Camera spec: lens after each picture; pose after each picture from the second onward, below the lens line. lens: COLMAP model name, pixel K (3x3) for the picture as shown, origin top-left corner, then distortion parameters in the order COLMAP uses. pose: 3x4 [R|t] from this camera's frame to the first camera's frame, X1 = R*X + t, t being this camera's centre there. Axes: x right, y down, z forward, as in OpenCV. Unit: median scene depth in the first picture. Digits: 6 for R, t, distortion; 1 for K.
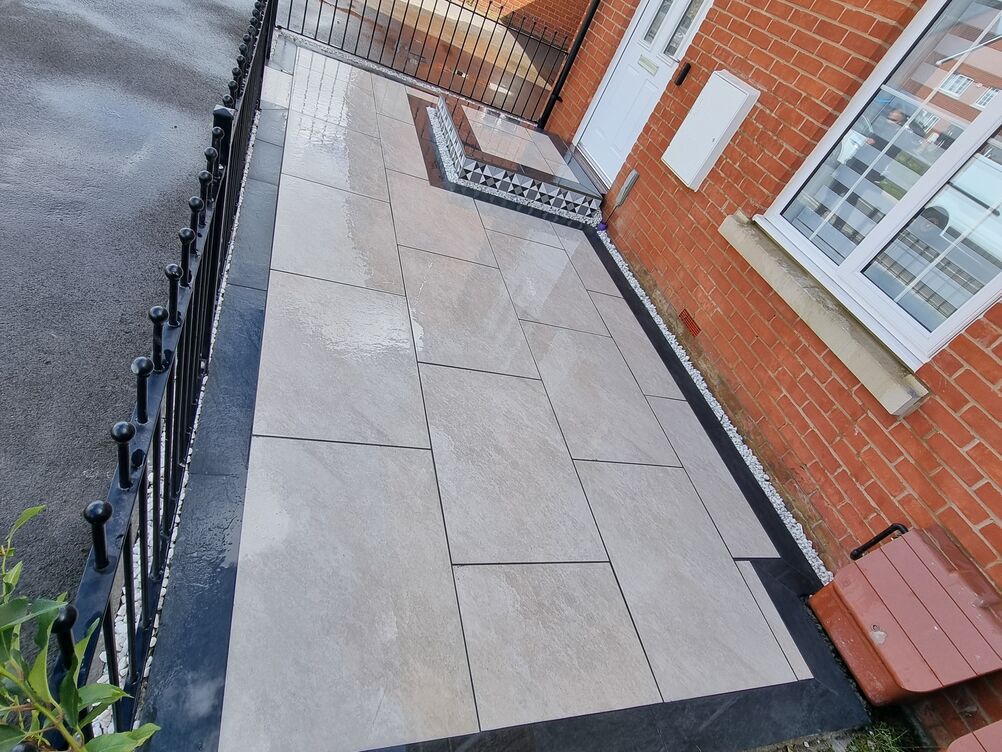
lens RADIAL K [[547.2, 0, 496.1], [0, 547.2, 378.9], [0, 0, 1]] dist [-0.001975, -0.001004]
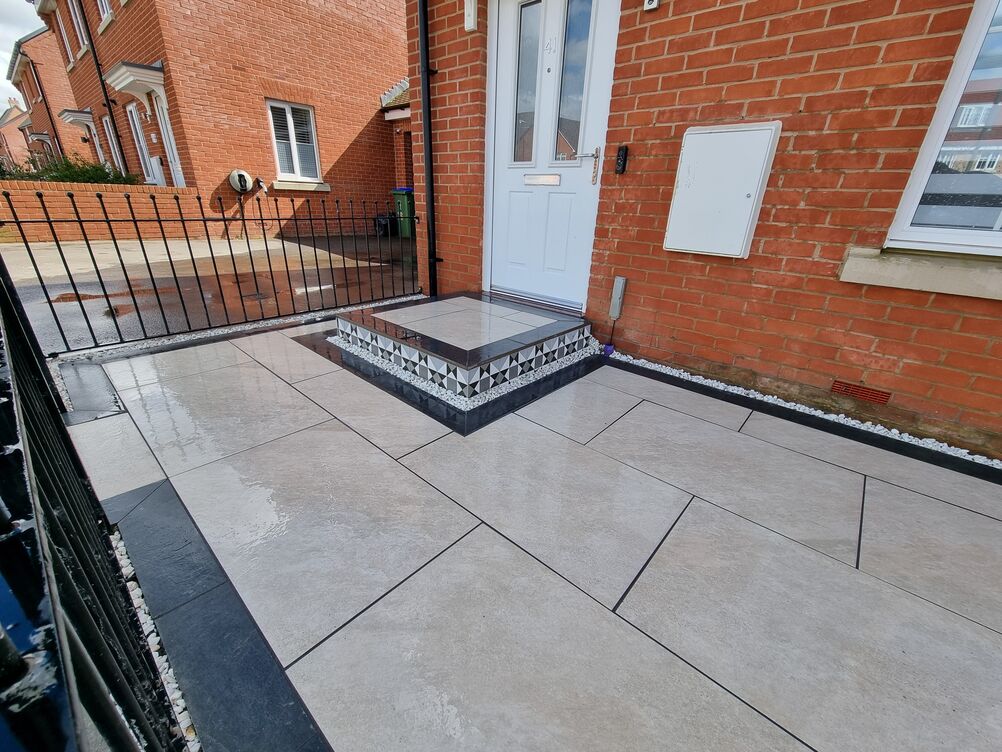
lens RADIAL K [[411.4, 0, 502.8], [0, 411.4, 378.8], [0, 0, 1]] dist [-0.000345, -0.001050]
pose [[0.767652, -0.539532, 0.345855, -0.296818], [0.587934, 0.807654, -0.045030, -0.495478], [-0.255036, 0.237908, 0.937207, 0.716330]]
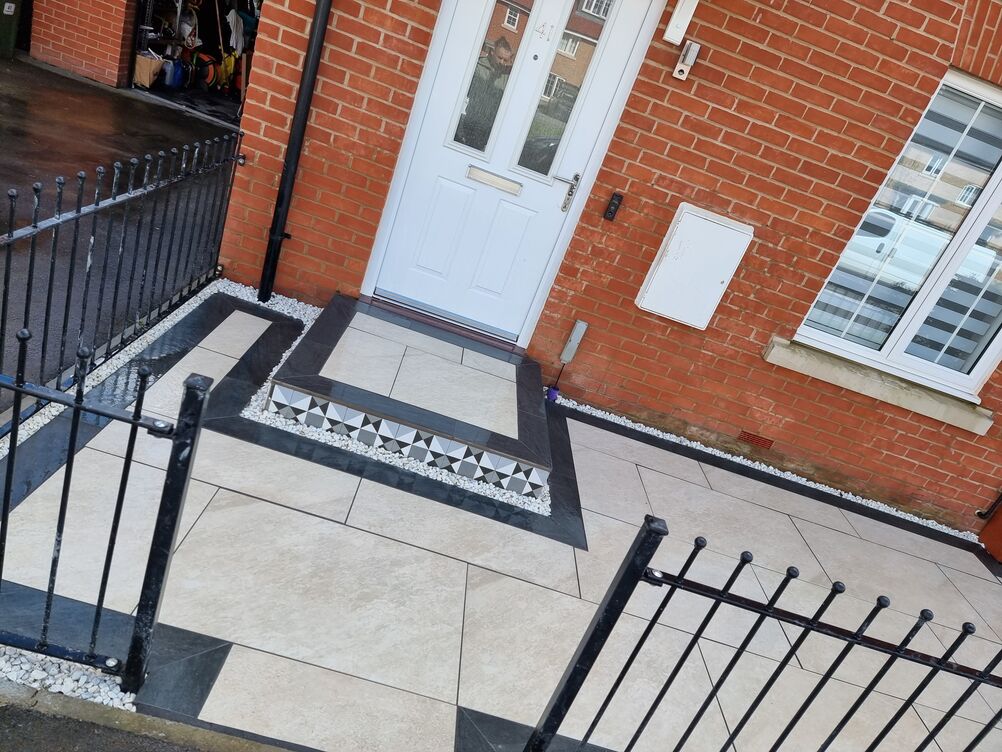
lens RADIAL K [[689.0, 0, 492.5], [0, 689.0, 373.2], [0, 0, 1]] dist [0.084153, -0.069442]
pose [[0.344550, -0.625392, 0.700122, -0.801758], [0.430265, 0.768045, 0.474319, -1.278221], [-0.834360, 0.137811, 0.533714, 0.880087]]
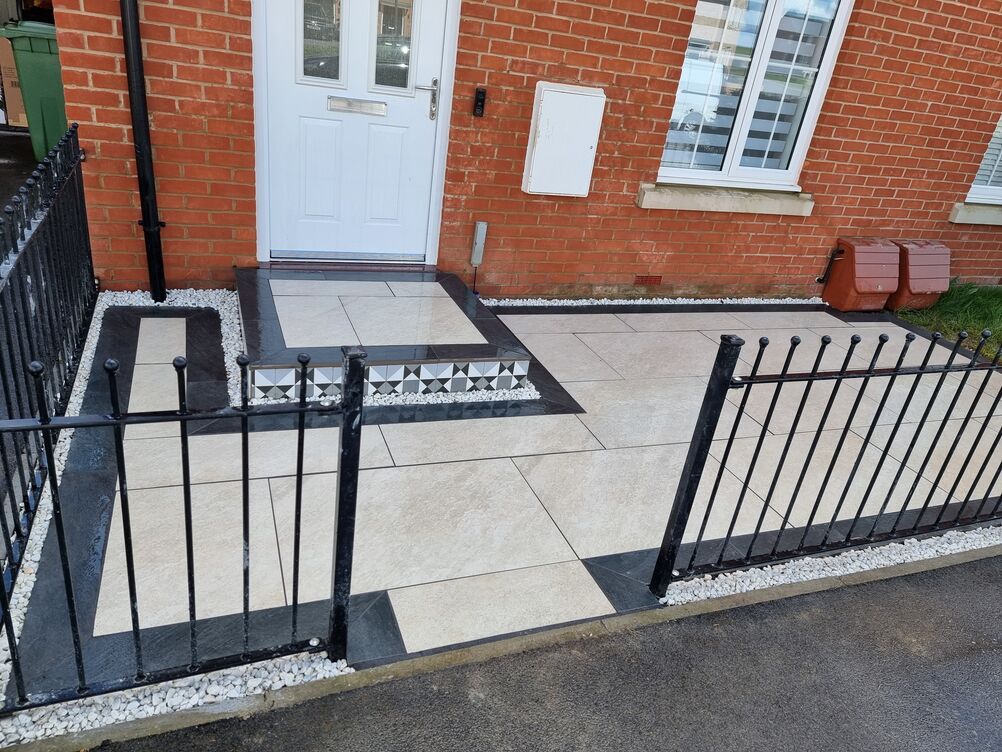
lens RADIAL K [[689.4, 0, 501.5], [0, 689.4, 370.1], [0, 0, 1]] dist [0.079345, -0.064207]
pose [[-0.076175, -0.751449, 0.655379, -0.890826], [0.504134, 0.538061, 0.675529, -1.419529], [-0.860259, 0.381857, 0.337844, 1.063112]]
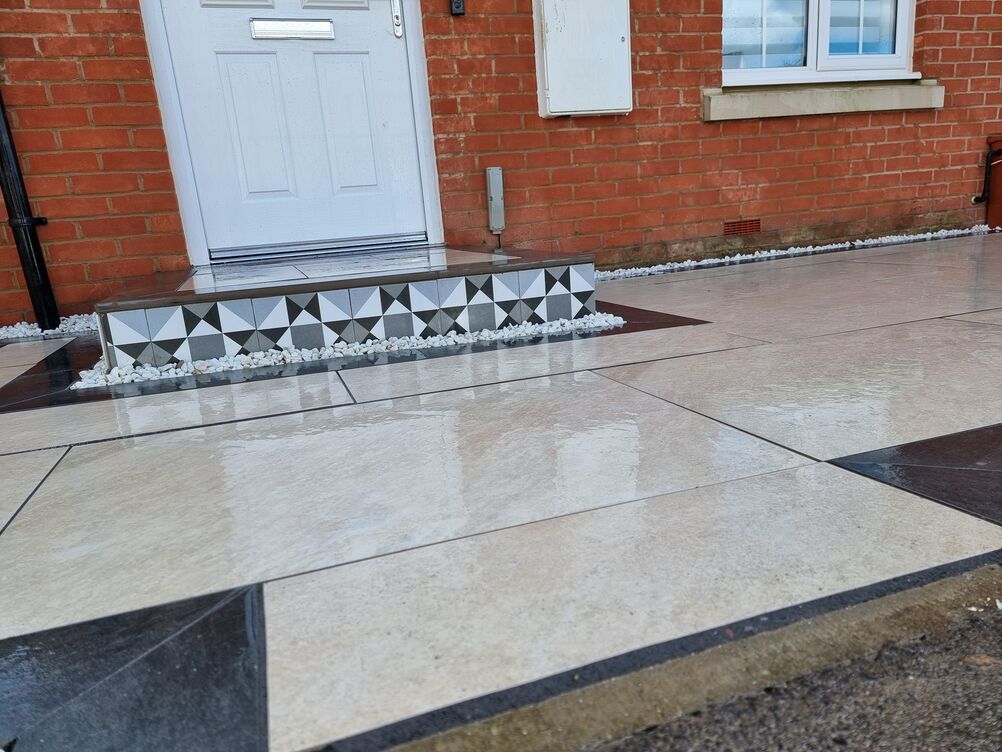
lens RADIAL K [[694.9, 0, 495.9], [0, 694.9, 384.1], [0, 0, 1]] dist [0.073884, -0.058730]
pose [[-0.126937, -0.585884, 0.800392, -0.728261], [0.673998, 0.541075, 0.502956, -0.946736], [-0.727746, 0.603306, 0.326202, 1.339363]]
